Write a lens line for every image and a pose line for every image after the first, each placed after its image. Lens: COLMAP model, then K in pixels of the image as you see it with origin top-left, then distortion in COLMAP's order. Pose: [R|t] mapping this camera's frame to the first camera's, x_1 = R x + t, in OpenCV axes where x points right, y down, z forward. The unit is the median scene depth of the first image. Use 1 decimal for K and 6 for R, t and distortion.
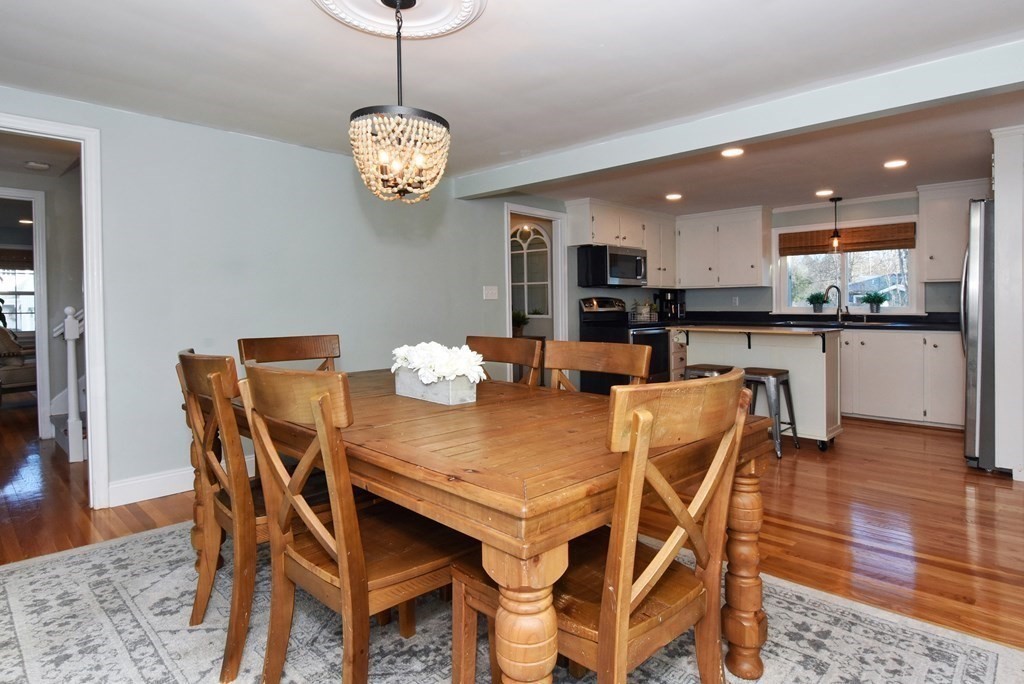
lens RADIAL K [[562.3, 0, 516.9], [0, 562.3, 325.1], [0, 0, 1]] dist [-0.003574, -0.001128]
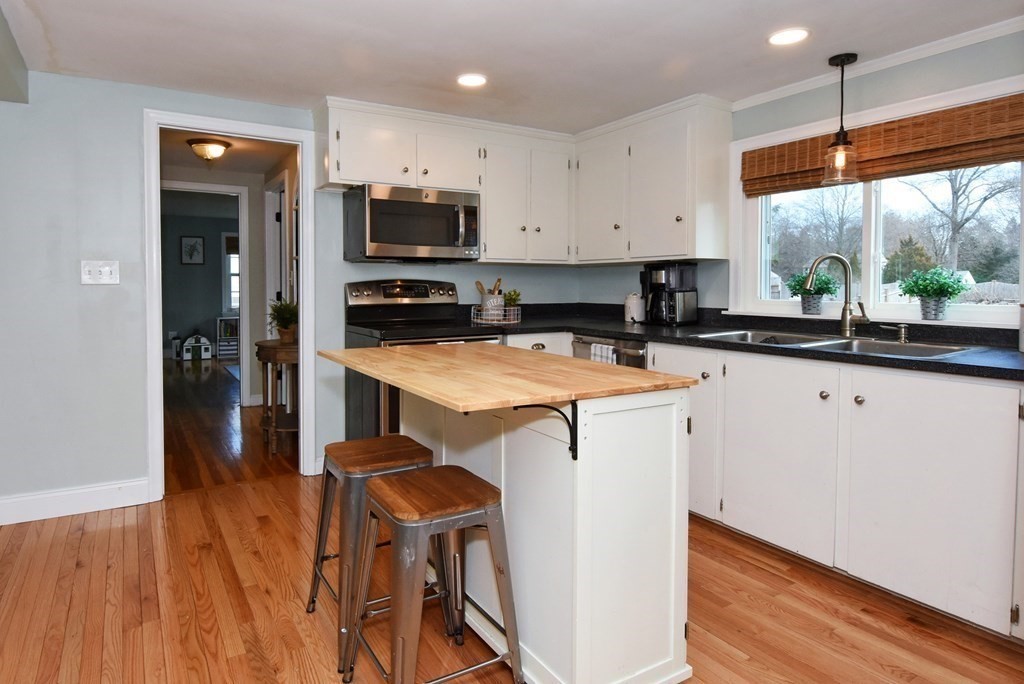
lens RADIAL K [[609.4, 0, 511.9], [0, 609.4, 284.9], [0, 0, 1]] dist [0.042121, 0.000061]
pose [[0.974788, 0.002267, -0.223123, 0.407426], [-0.008329, 0.999621, -0.026230, -0.030514], [0.222979, 0.027427, 0.974437, 0.448283]]
